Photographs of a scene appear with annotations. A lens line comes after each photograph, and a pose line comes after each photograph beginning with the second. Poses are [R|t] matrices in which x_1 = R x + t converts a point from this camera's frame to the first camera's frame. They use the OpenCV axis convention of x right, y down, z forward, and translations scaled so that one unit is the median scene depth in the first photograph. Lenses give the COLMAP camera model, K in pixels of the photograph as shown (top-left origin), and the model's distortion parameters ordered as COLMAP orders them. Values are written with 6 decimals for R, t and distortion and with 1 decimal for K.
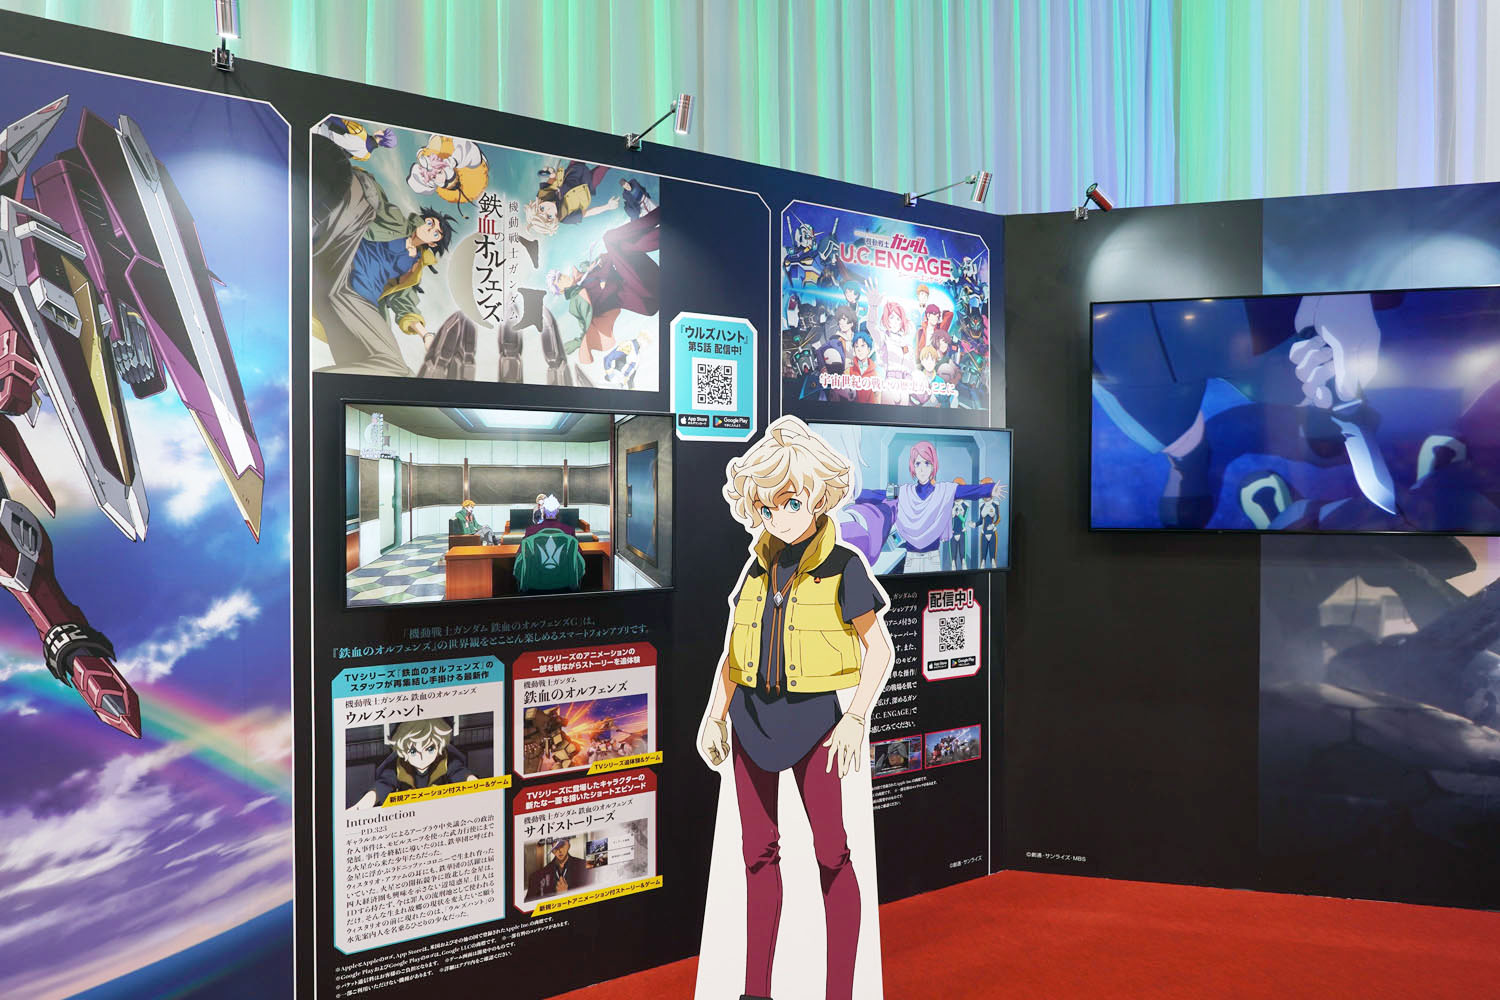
lens RADIAL K [[937.4, 0, 749.9], [0, 937.4, 495.8], [0, 0, 1]] dist [-0.017326, 0.013456]
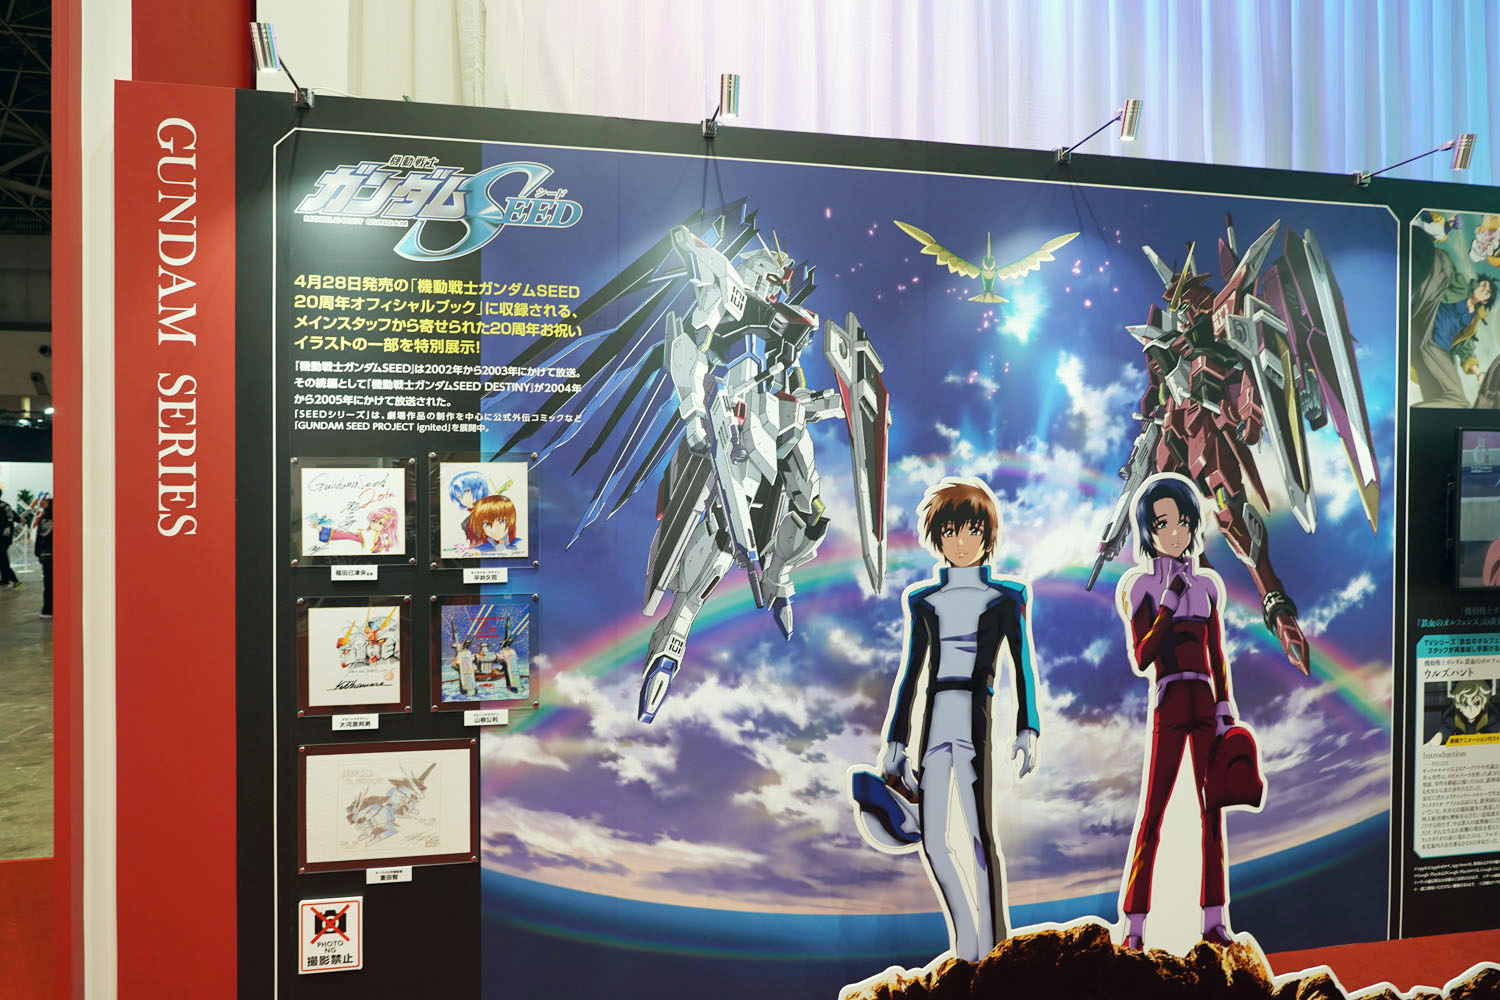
lens RADIAL K [[937.4, 0, 748.7], [0, 937.4, 499.6], [0, 0, 1]] dist [-0.017326, 0.013456]
pose [[0.941164, 0.002281, -0.337942, -0.862550], [-0.004219, 0.999979, -0.005000, 0.007367], [0.337924, 0.006131, 0.941154, -0.521931]]
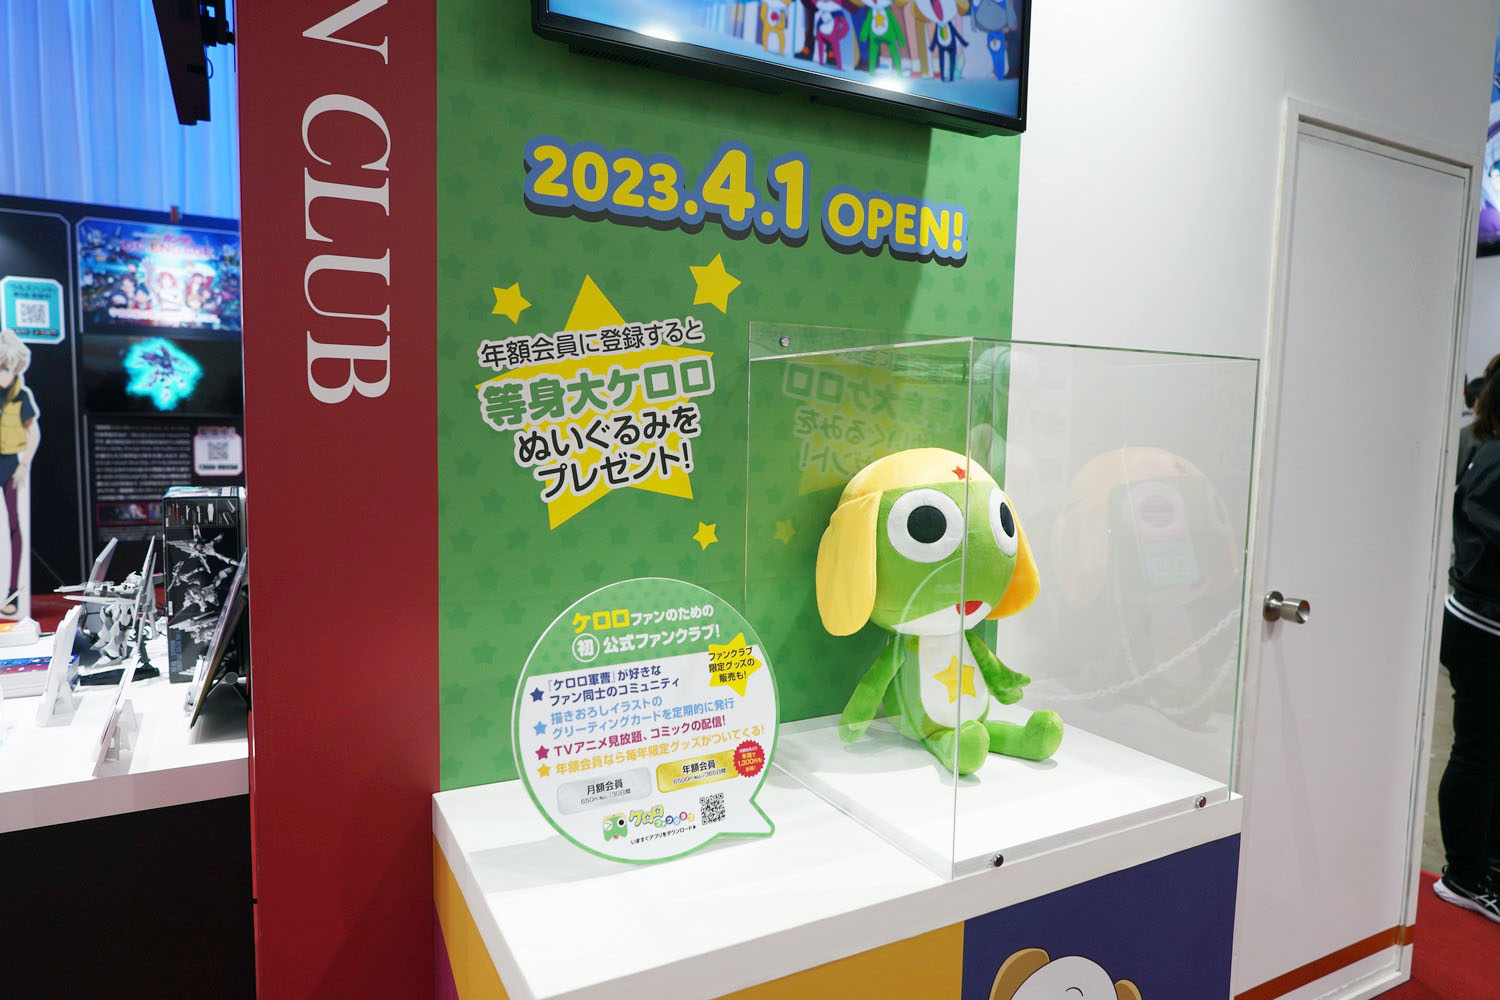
lens RADIAL K [[937.4, 0, 756.0], [0, 937.4, 499.0], [0, 0, 1]] dist [-0.017326, 0.013456]
pose [[0.999114, 0.027773, -0.031624, 1.901429], [-0.025115, 0.996353, 0.081545, 0.090000], [0.033774, -0.080678, 0.996168, -1.161876]]
